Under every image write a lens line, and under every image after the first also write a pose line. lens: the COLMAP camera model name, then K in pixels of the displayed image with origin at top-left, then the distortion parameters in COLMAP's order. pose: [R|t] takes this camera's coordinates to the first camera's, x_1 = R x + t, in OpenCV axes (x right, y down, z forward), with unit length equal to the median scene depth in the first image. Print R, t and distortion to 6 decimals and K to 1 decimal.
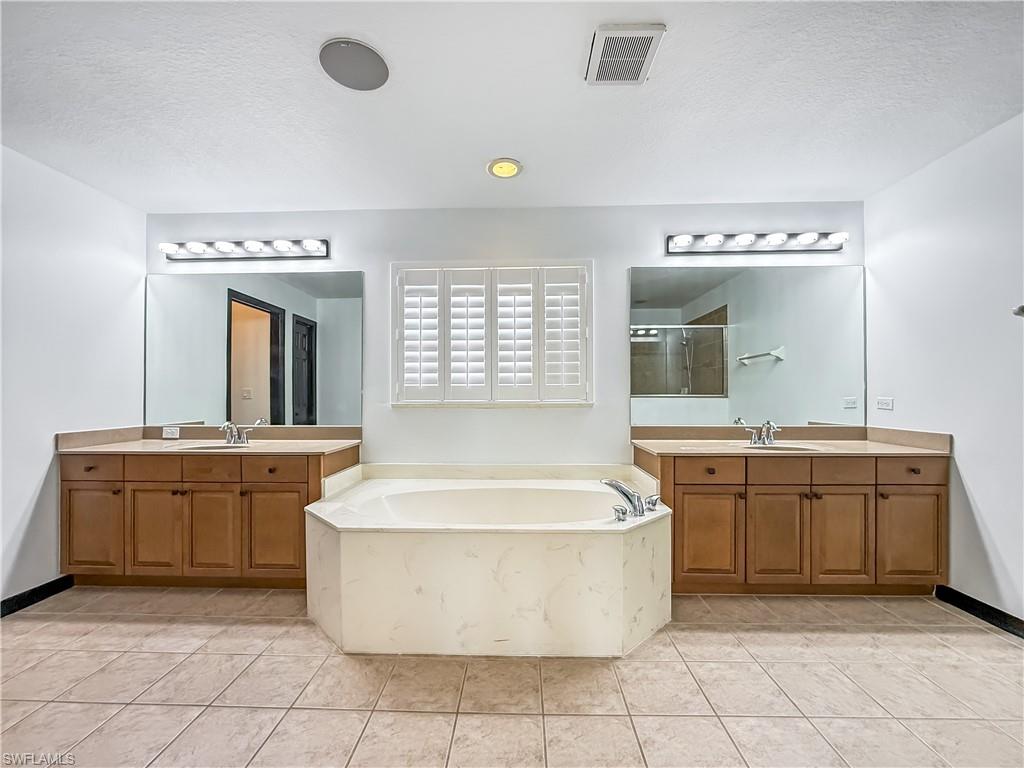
lens RADIAL K [[421.7, 0, 511.0], [0, 421.7, 389.1], [0, 0, 1]] dist [-0.011805, 0.001746]
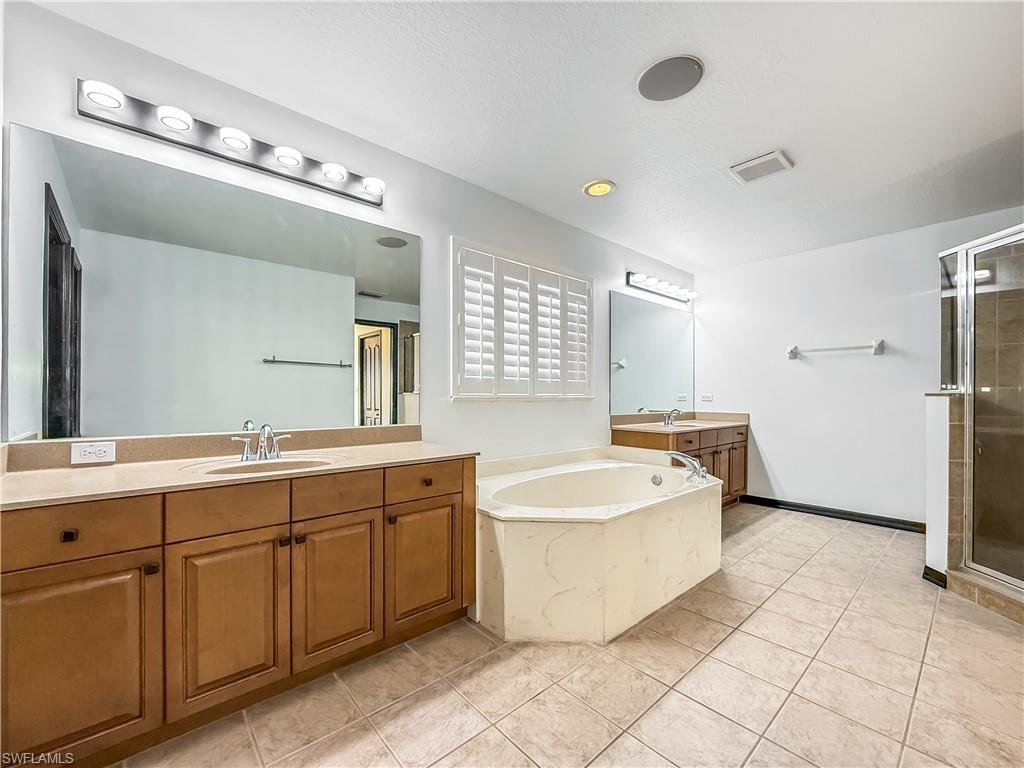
lens RADIAL K [[421.7, 0, 511.3], [0, 421.7, 393.5], [0, 0, 1]] dist [-0.011805, 0.001746]
pose [[0.728110, 0.008169, 0.685411, -0.804075], [-0.016662, 0.999844, 0.005784, 0.019961], [-0.685258, -0.015632, 0.728133, 0.278447]]
